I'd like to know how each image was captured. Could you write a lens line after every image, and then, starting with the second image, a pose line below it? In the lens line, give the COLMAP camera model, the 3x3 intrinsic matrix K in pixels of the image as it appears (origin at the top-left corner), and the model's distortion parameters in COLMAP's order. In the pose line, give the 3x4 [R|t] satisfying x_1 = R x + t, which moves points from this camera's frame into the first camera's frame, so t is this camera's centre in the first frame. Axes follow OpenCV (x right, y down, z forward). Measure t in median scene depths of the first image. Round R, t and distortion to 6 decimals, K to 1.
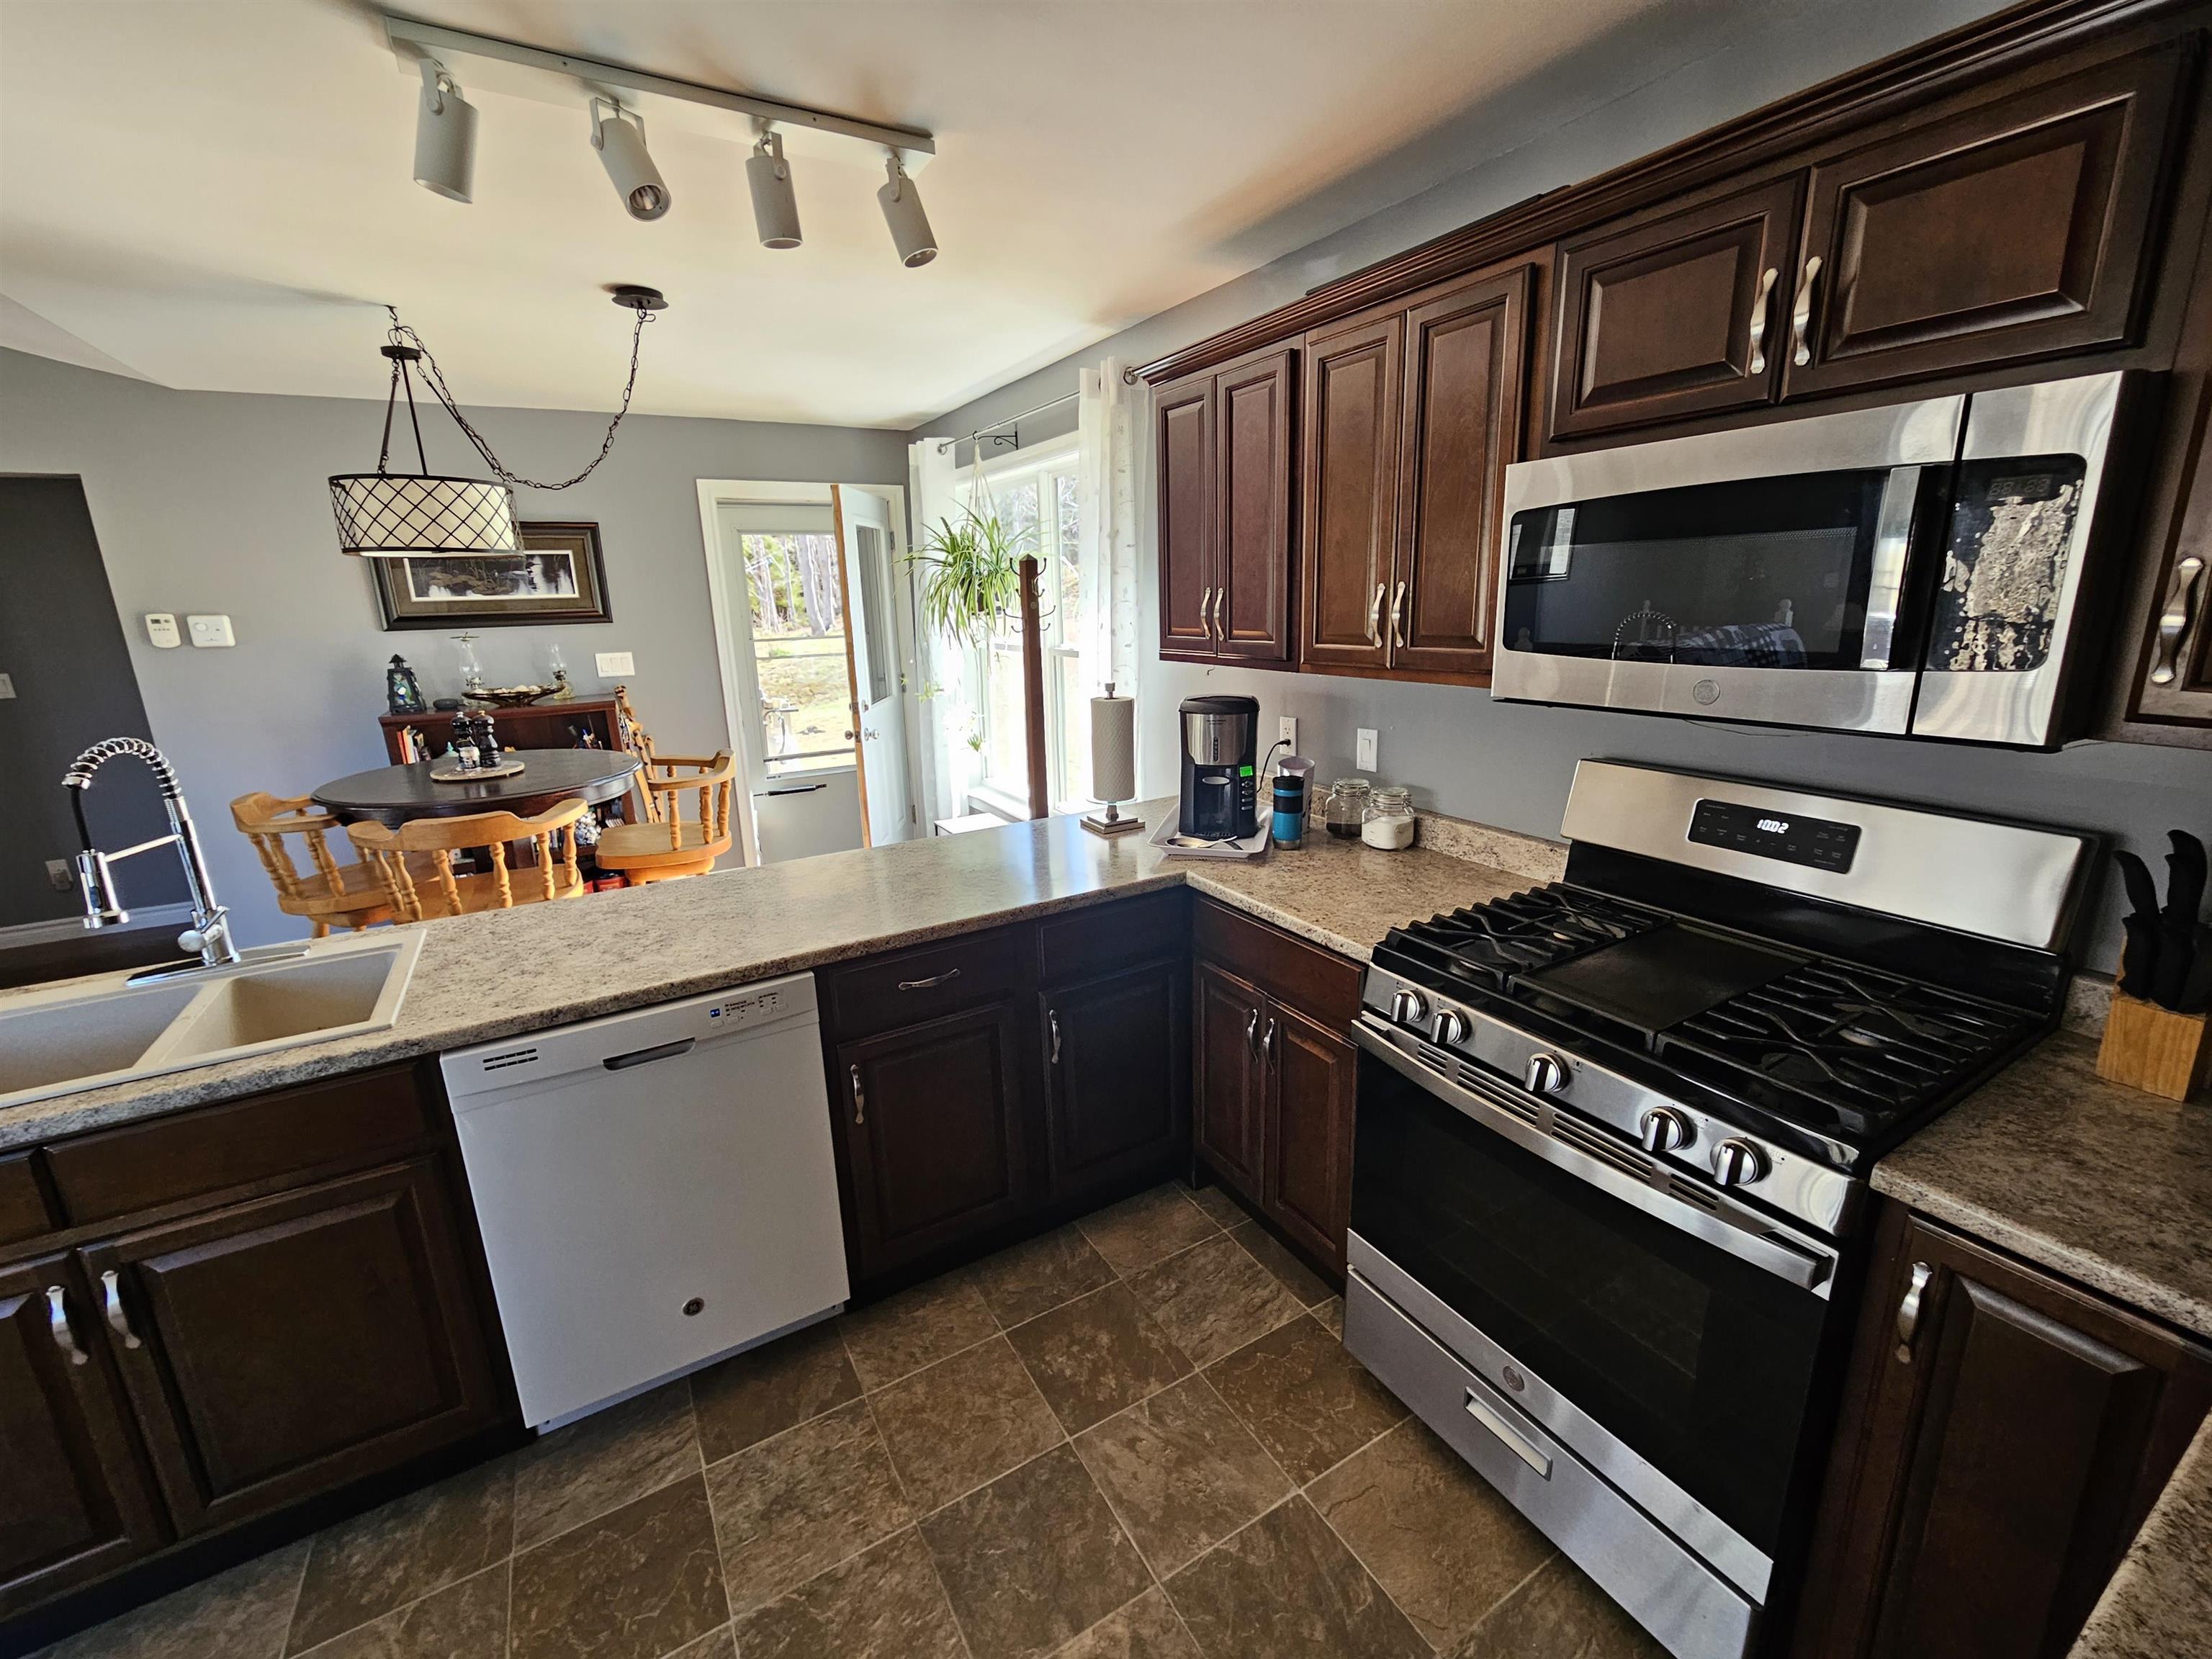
lens RADIAL K [[926.0, 0, 1095.1], [0, 926.0, 819.7], [0, 0, 1]] dist [-0.001446, -0.000312]
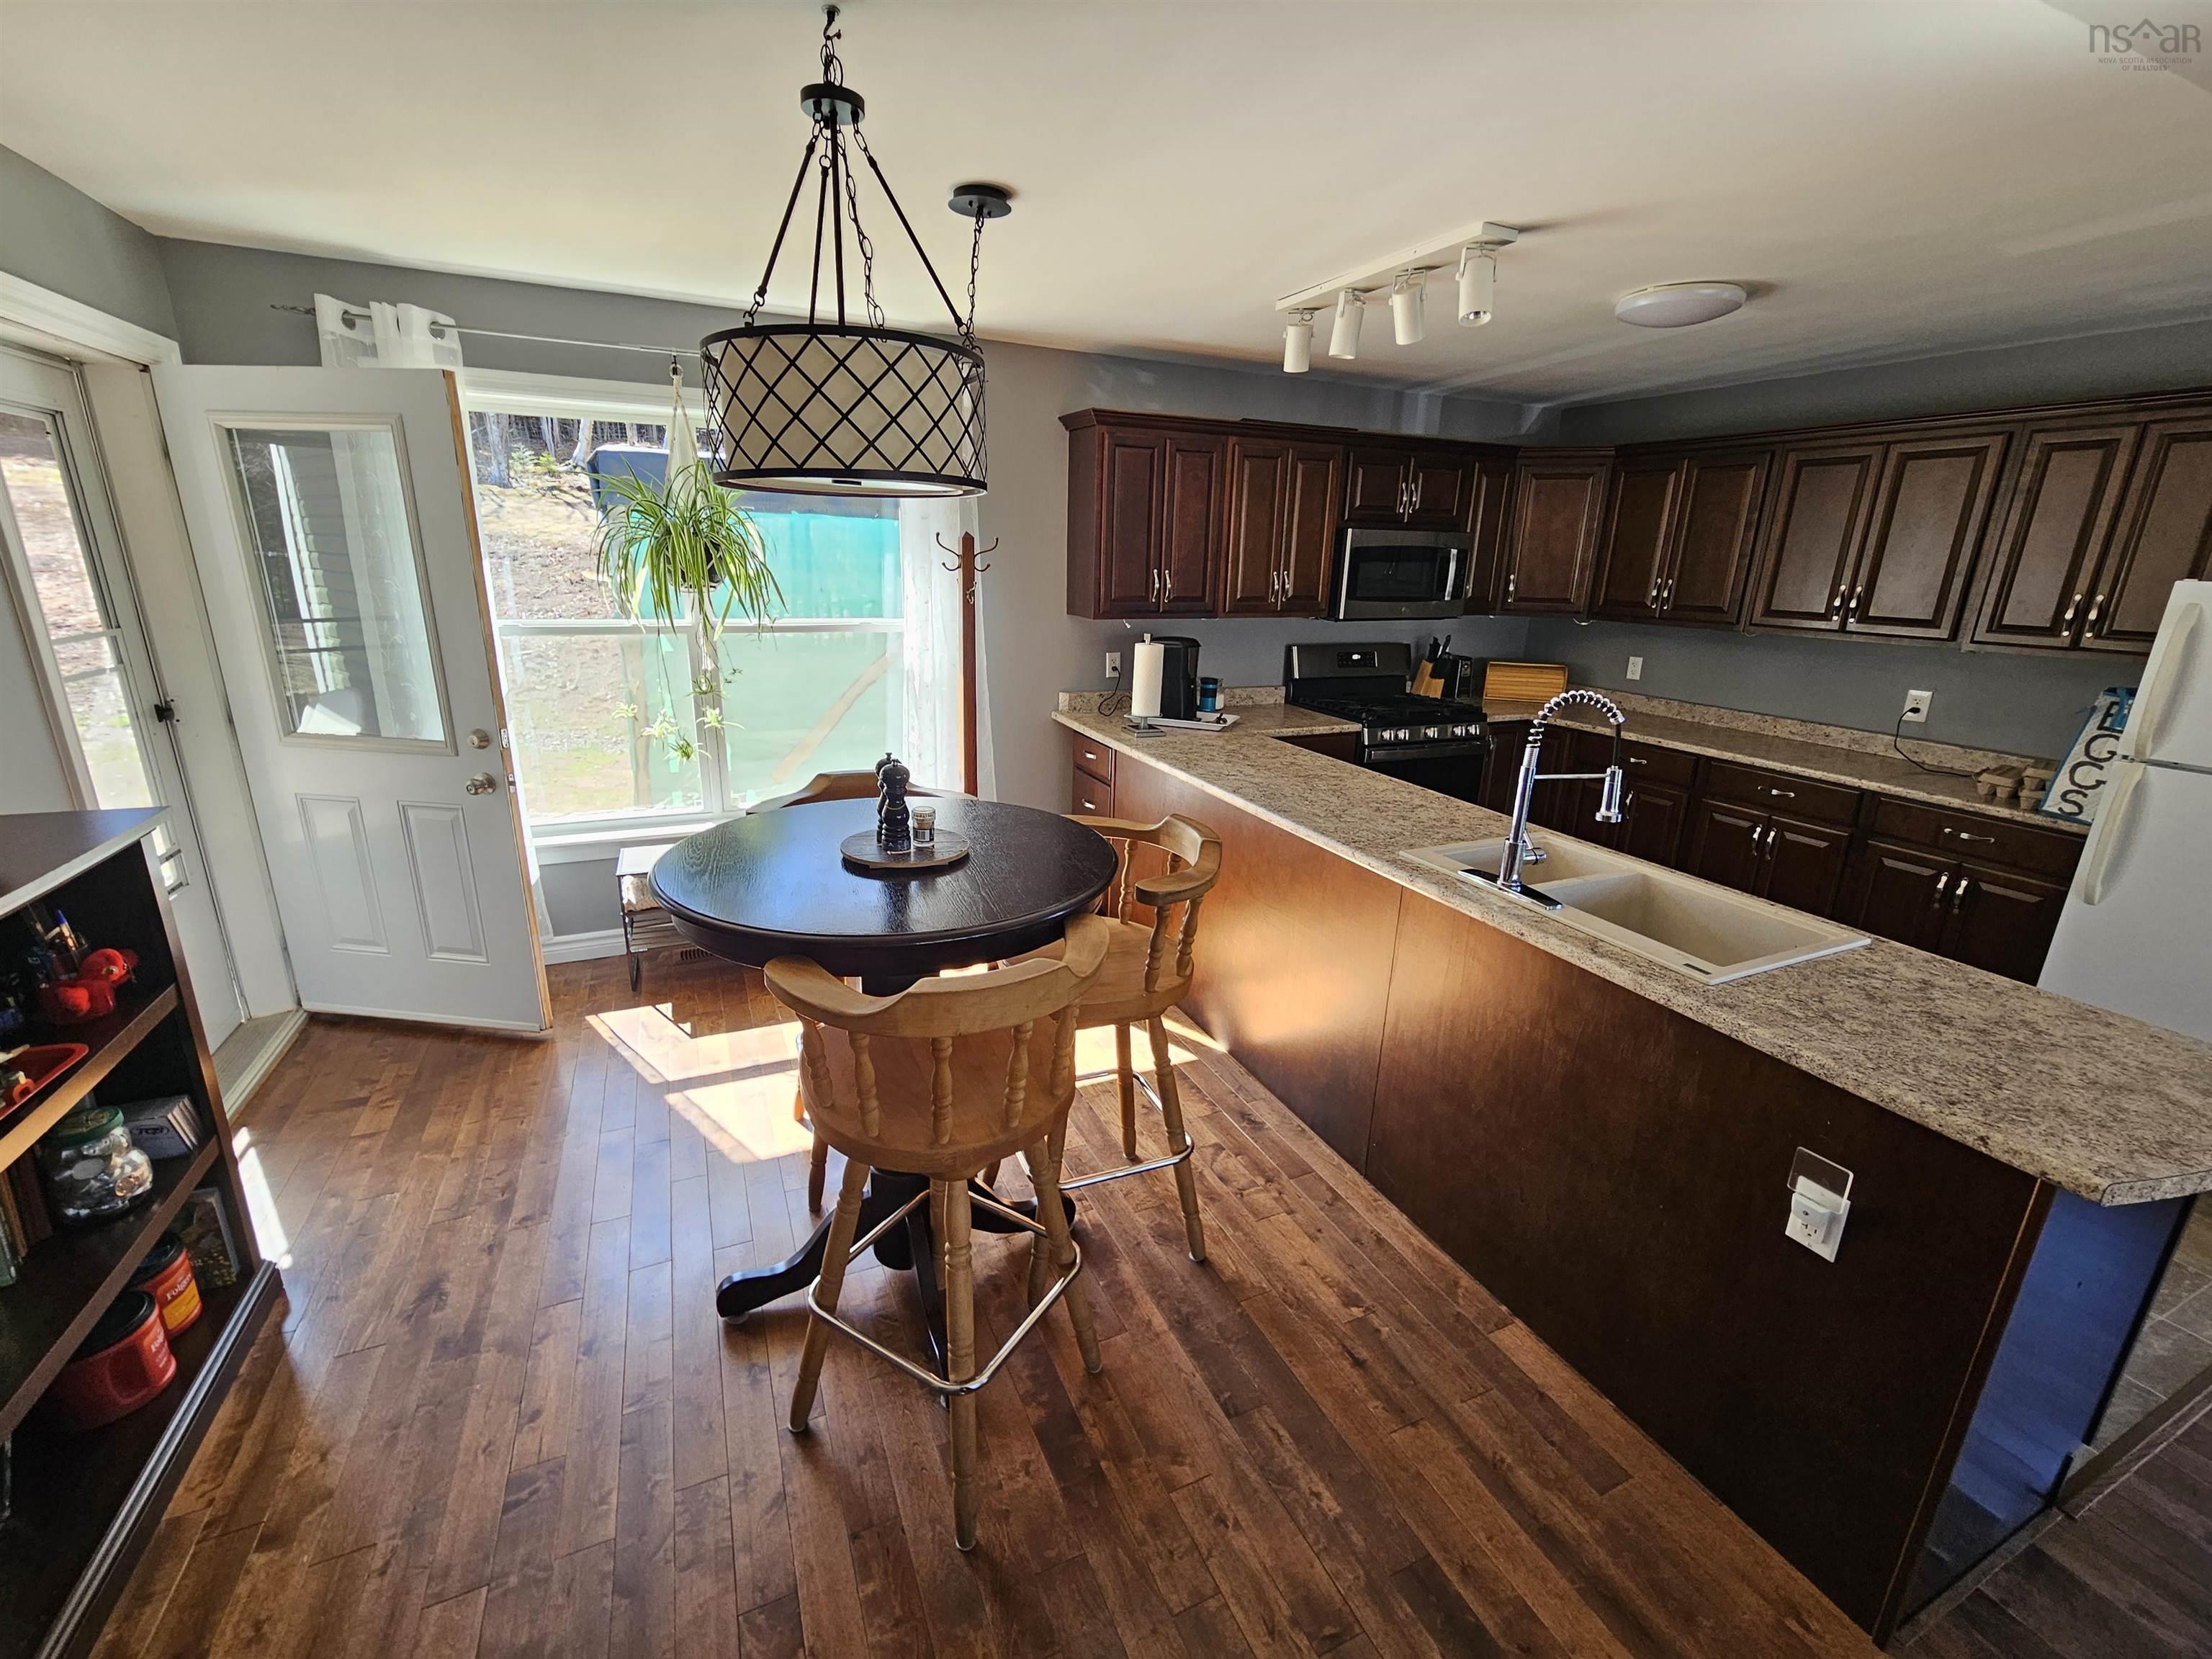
lens RADIAL K [[916.6, 0, 1111.7], [0, 916.6, 819.6], [0, 0, 1]] dist [-0.003285, -0.000700]
pose [[0.093482, -0.250449, 0.963606, -1.620354], [0.214482, 0.950185, 0.226153, -0.233133], [-0.972244, 0.185535, 0.142542, 1.008662]]
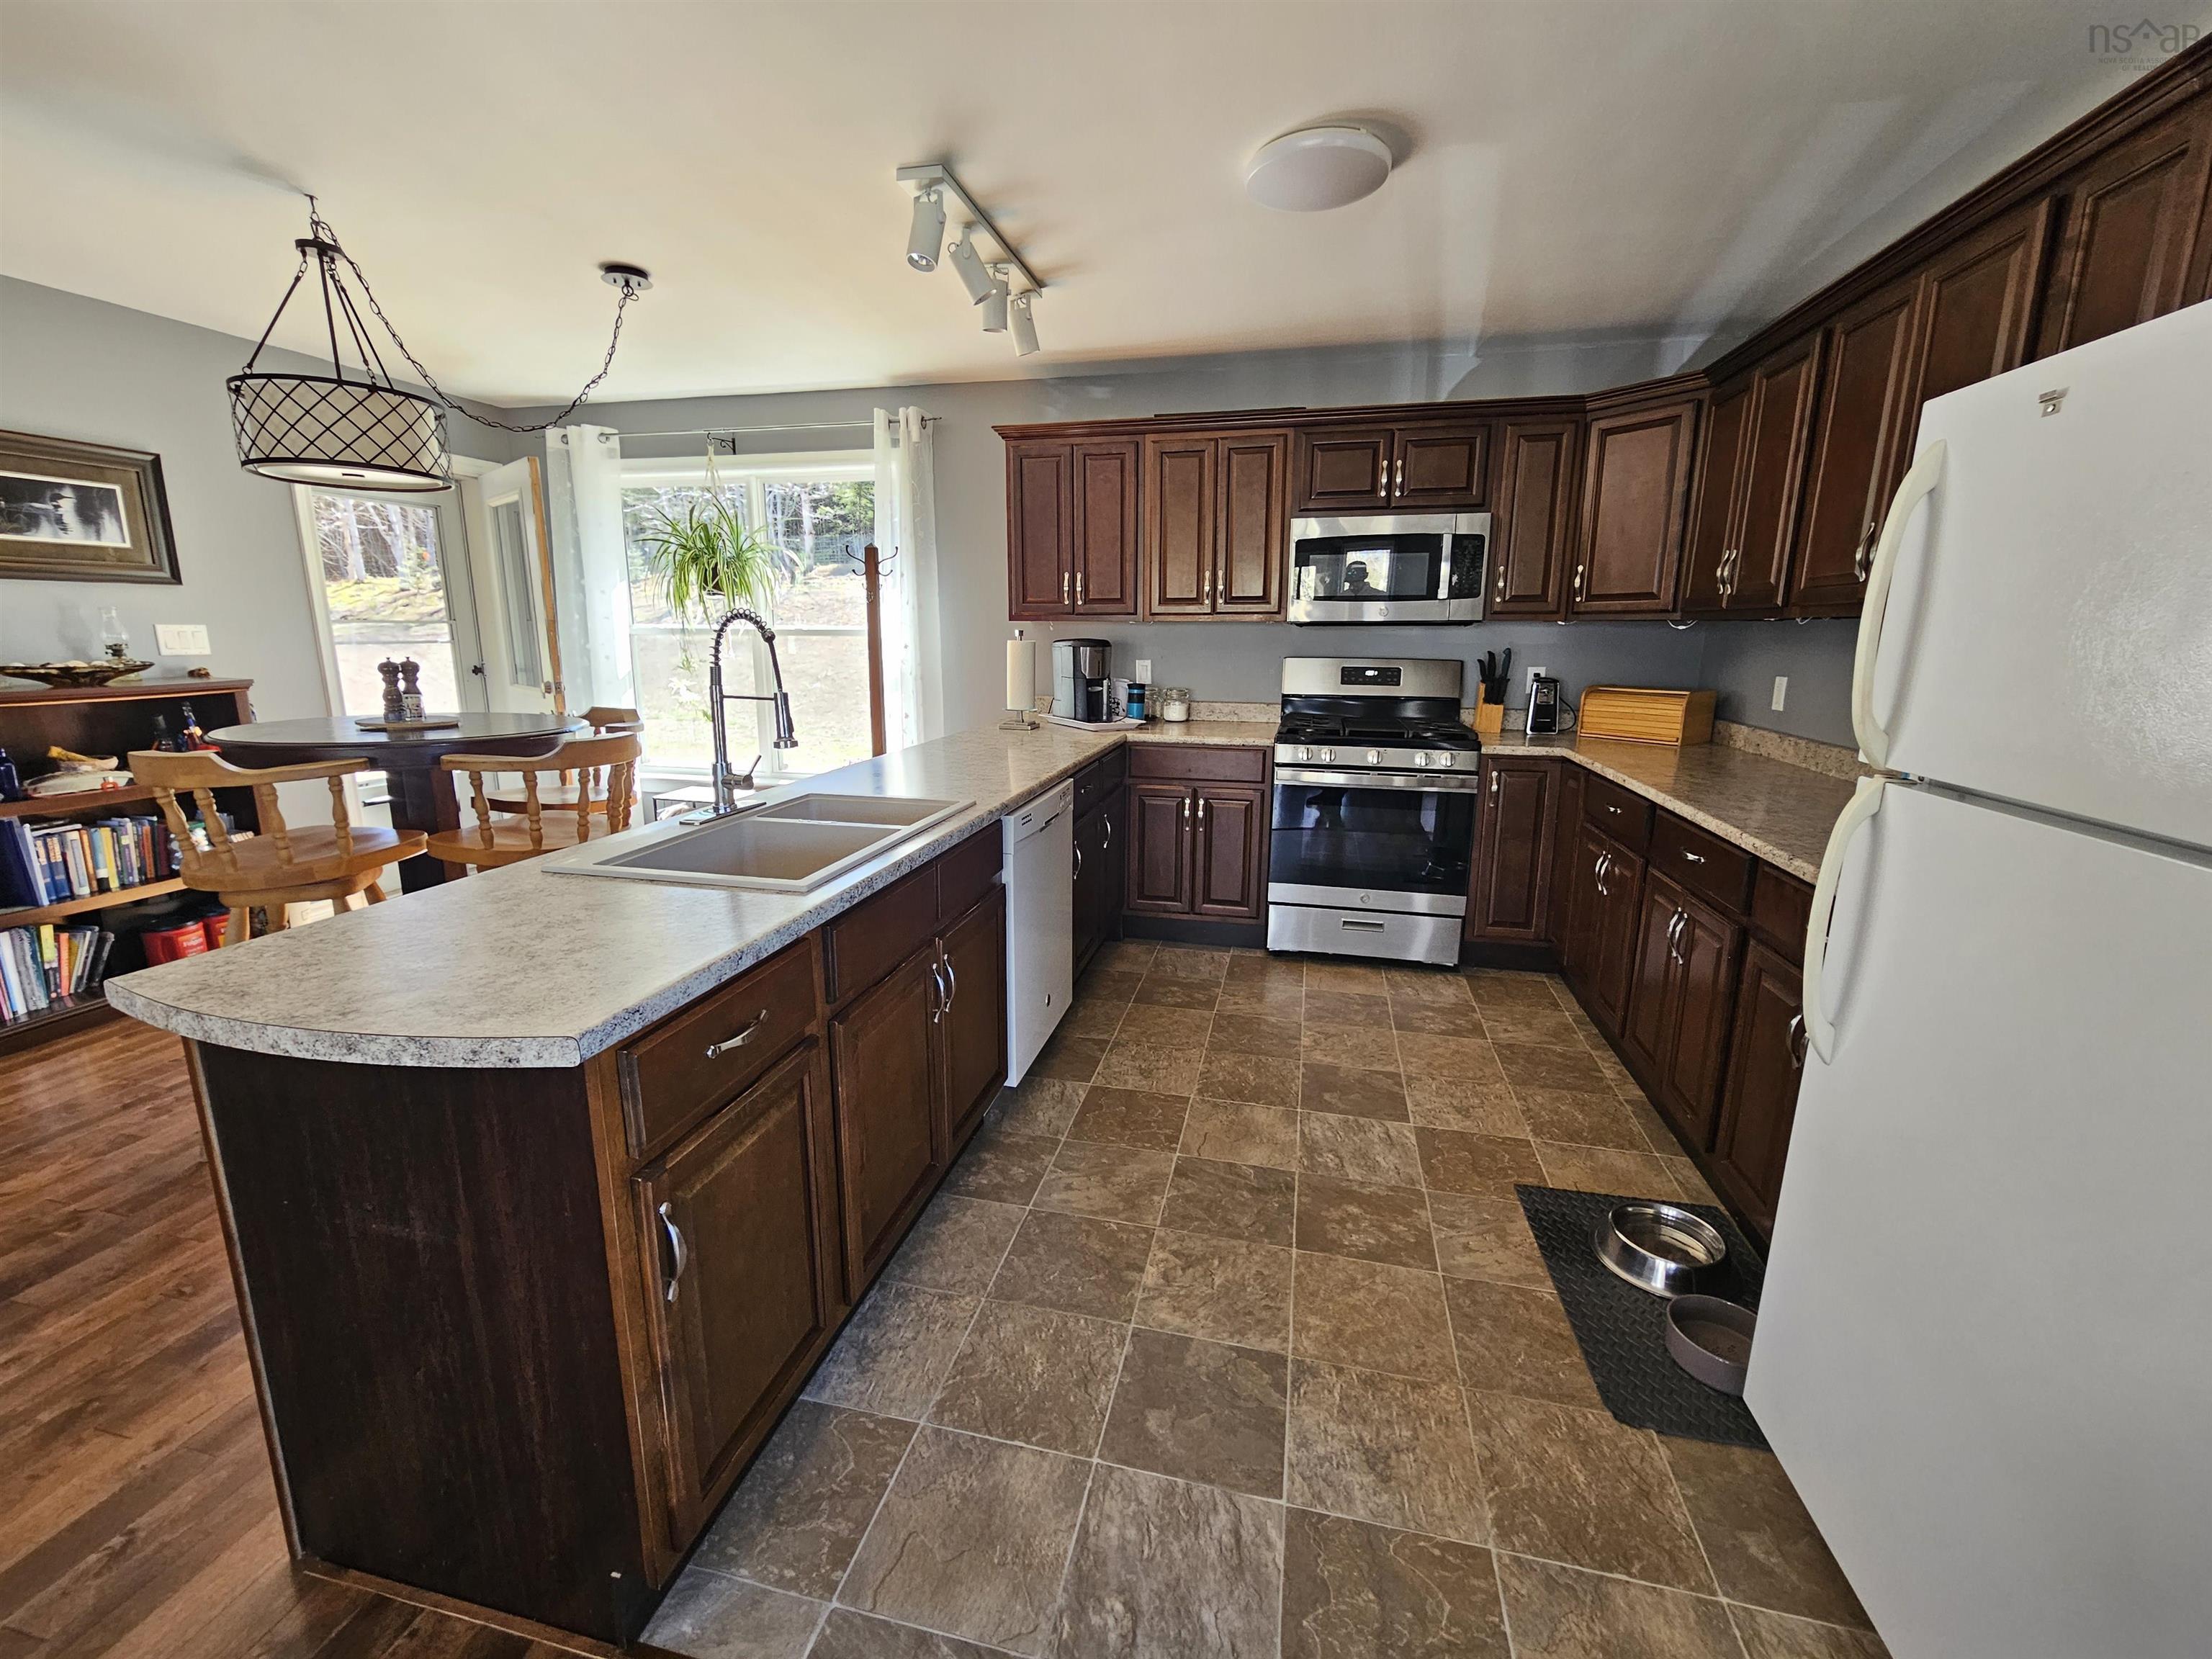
lens RADIAL K [[916.6, 0, 1111.7], [0, 916.6, 819.6], [0, 0, 1]] dist [-0.003285, -0.000700]
pose [[0.679607, -0.119039, 0.723854, -1.117315], [0.155160, 0.987747, 0.016761, 0.173932], [-0.716980, 0.100923, 0.689750, -0.122045]]
